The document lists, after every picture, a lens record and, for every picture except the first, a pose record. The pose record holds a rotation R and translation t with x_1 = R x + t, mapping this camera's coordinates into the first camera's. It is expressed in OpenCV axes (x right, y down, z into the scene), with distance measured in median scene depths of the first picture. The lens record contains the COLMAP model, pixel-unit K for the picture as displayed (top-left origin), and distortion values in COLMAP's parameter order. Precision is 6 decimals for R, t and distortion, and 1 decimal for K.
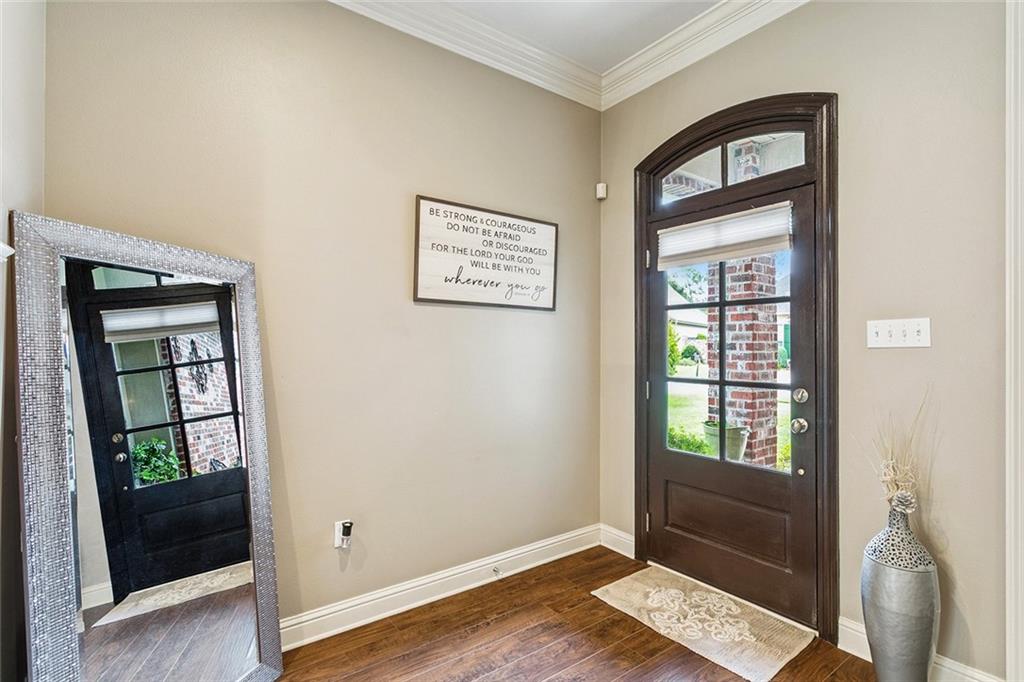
lens RADIAL K [[485.5, 0, 507.3], [0, 485.5, 342.0], [0, 0, 1]] dist [0.000894, 0.000589]
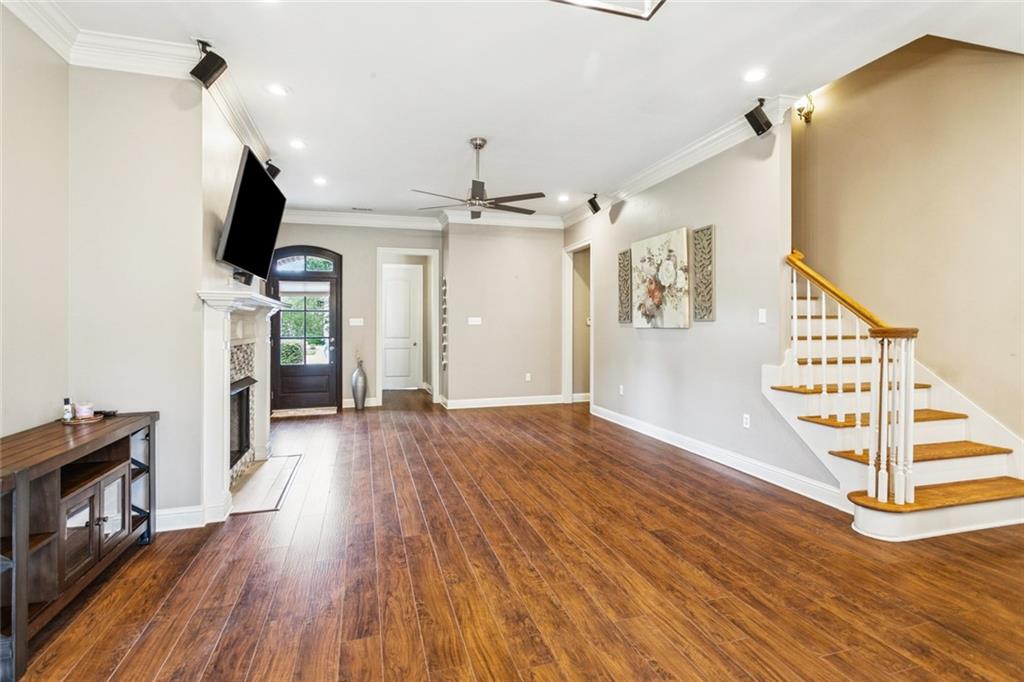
lens RADIAL K [[492.6, 0, 508.9], [0, 492.6, 327.3], [0, 0, 1]] dist [0.001923, 0.000650]
pose [[0.334006, -0.007825, 0.942539, -1.961789], [-0.002719, 0.999953, 0.009265, -0.010992], [-0.942567, -0.005657, 0.333969, -1.153018]]
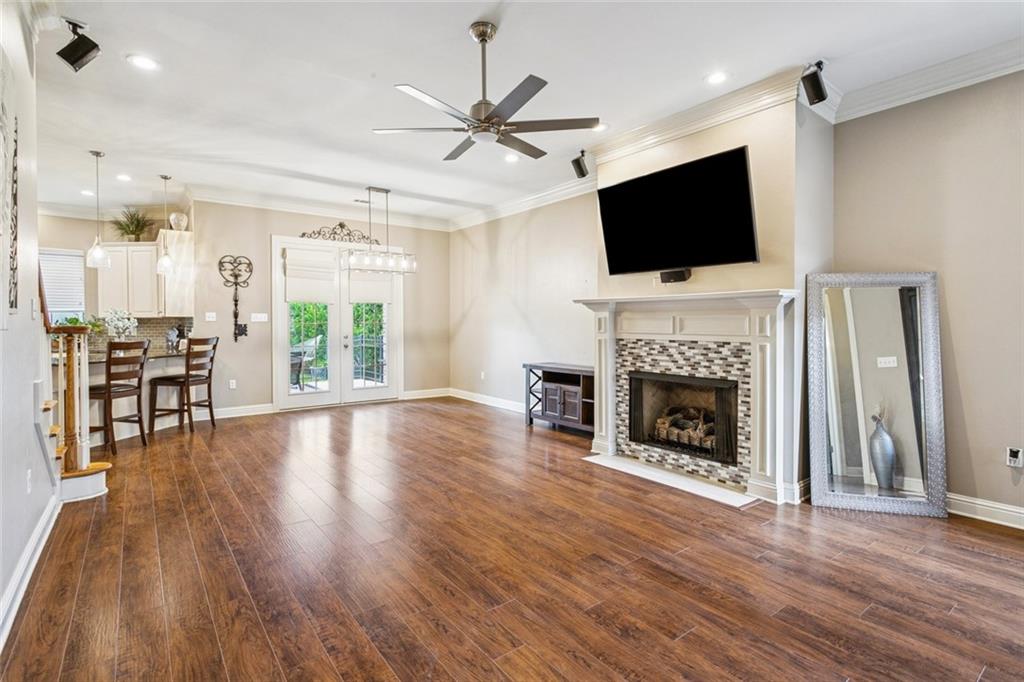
lens RADIAL K [[492.6, 0, 508.9], [0, 492.6, 327.3], [0, 0, 1]] dist [0.001923, 0.000650]
pose [[0.023055, 0.005154, -0.999721, 0.892796], [0.008363, 0.999951, 0.005348, 0.006889], [0.999699, -0.008484, 0.023011, -0.399208]]
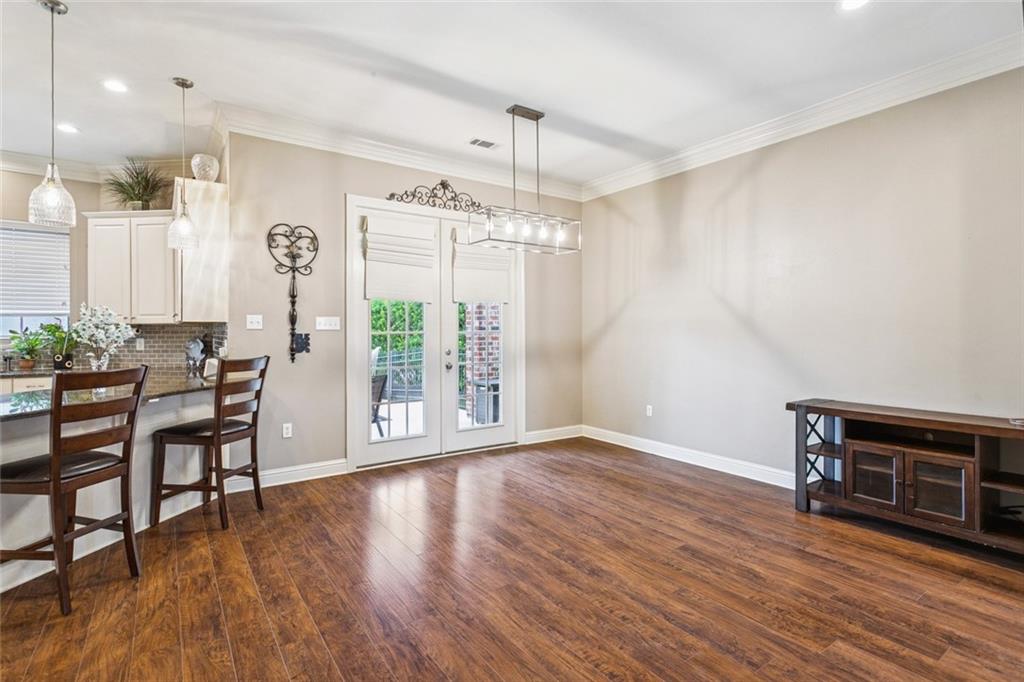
lens RADIAL K [[492.6, 0, 508.9], [0, 492.6, 327.3], [0, 0, 1]] dist [0.001923, 0.000650]
pose [[-0.015929, -0.010400, -0.999819, -0.134813], [0.008874, 0.999905, -0.010542, -0.005682], [0.999834, -0.009040, -0.015835, -1.046660]]
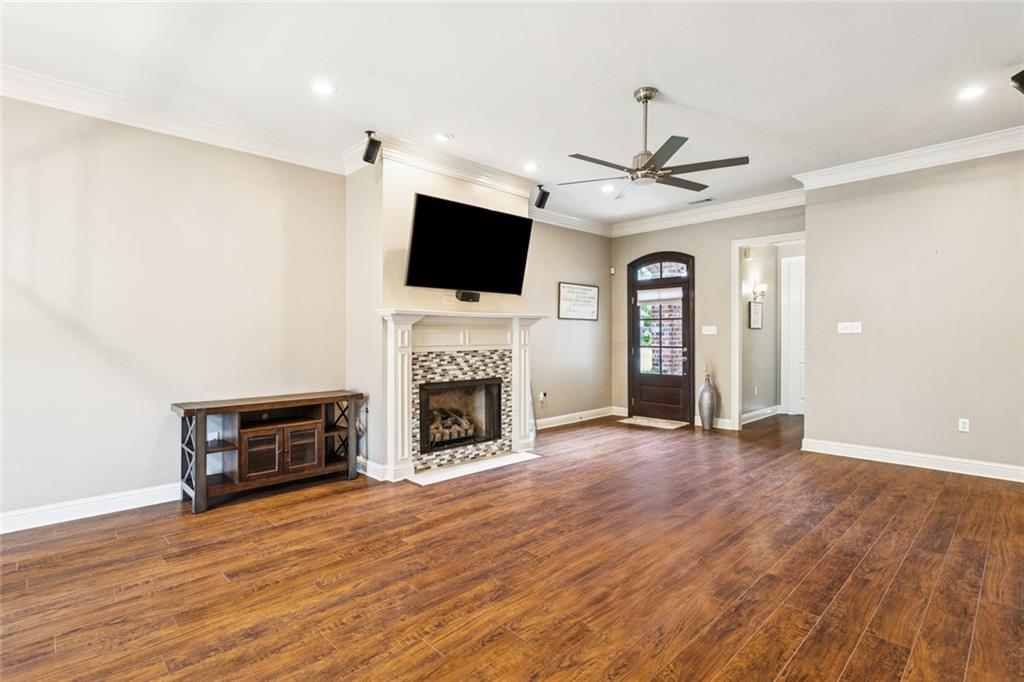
lens RADIAL K [[495.1, 0, 505.7], [0, 495.1, 336.8], [0, 0, 1]] dist [-0.000163, 0.000578]
pose [[0.990834, -0.005841, 0.134958, -0.855368], [0.004346, 0.999926, 0.011368, -0.013040], [-0.135014, -0.010677, 0.990786, -1.766615]]
